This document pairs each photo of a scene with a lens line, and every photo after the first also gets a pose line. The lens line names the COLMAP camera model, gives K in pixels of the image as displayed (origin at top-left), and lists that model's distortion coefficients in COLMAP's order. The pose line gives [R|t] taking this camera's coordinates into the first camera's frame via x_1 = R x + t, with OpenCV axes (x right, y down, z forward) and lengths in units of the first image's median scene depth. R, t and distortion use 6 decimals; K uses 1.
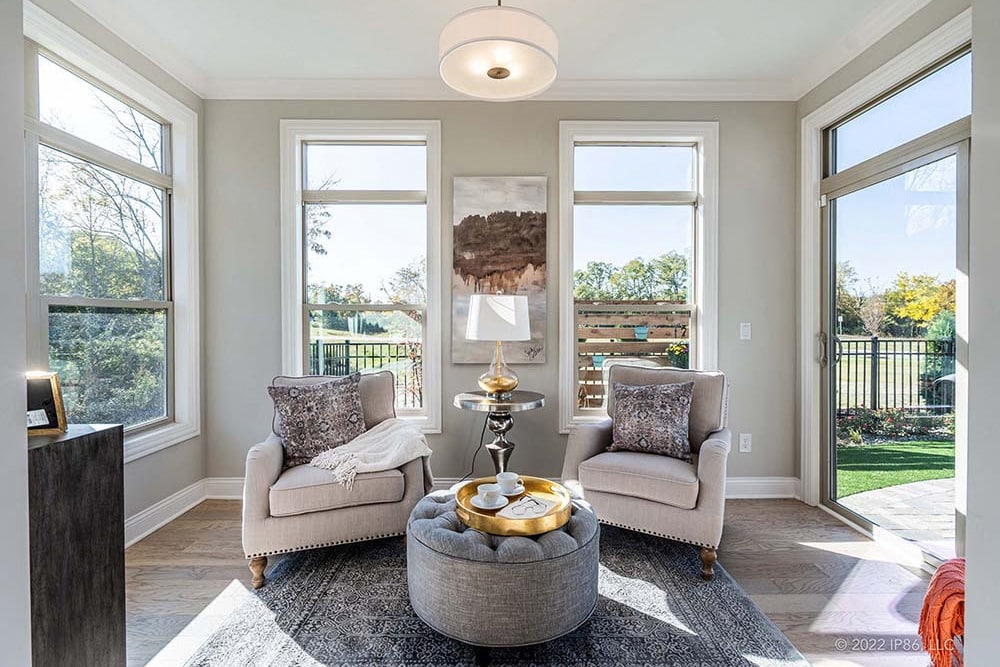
lens RADIAL K [[467.9, 0, 497.6], [0, 467.9, 327.4], [0, 0, 1]] dist [0.003203, 0.000746]
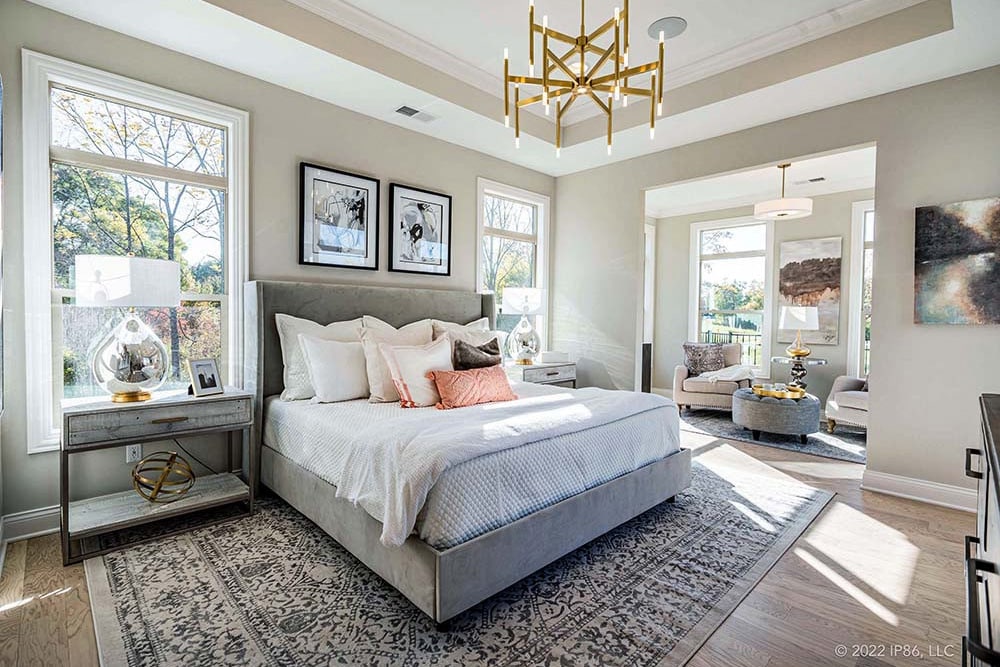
lens RADIAL K [[467.9, 0, 500.6], [0, 467.9, 329.1], [0, 0, 1]] dist [0.003203, 0.000746]
pose [[0.694733, 0.027111, -0.718757, 0.484604], [-0.020721, 0.999629, 0.017676, 0.014830], [0.718970, 0.002614, 0.695037, -1.110405]]
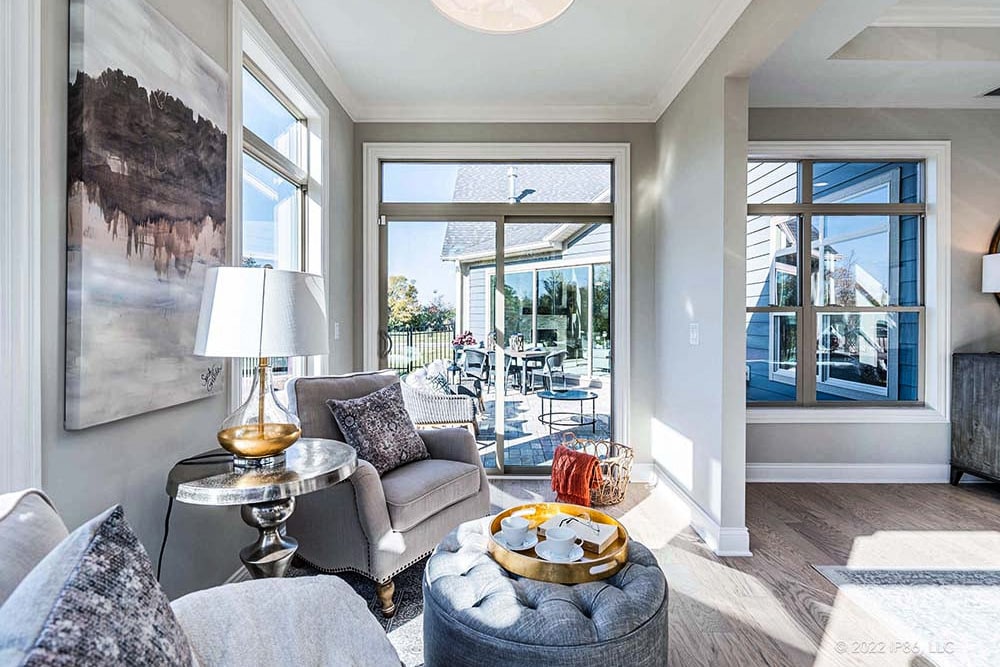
lens RADIAL K [[467.9, 0, 497.5], [0, 467.9, 324.9], [0, 0, 1]] dist [0.003203, 0.000746]
pose [[0.022169, -0.008302, 0.999720, -0.476185], [0.009530, 0.999922, 0.008093, -0.009345], [-0.999709, 0.009348, 0.022246, 0.651189]]
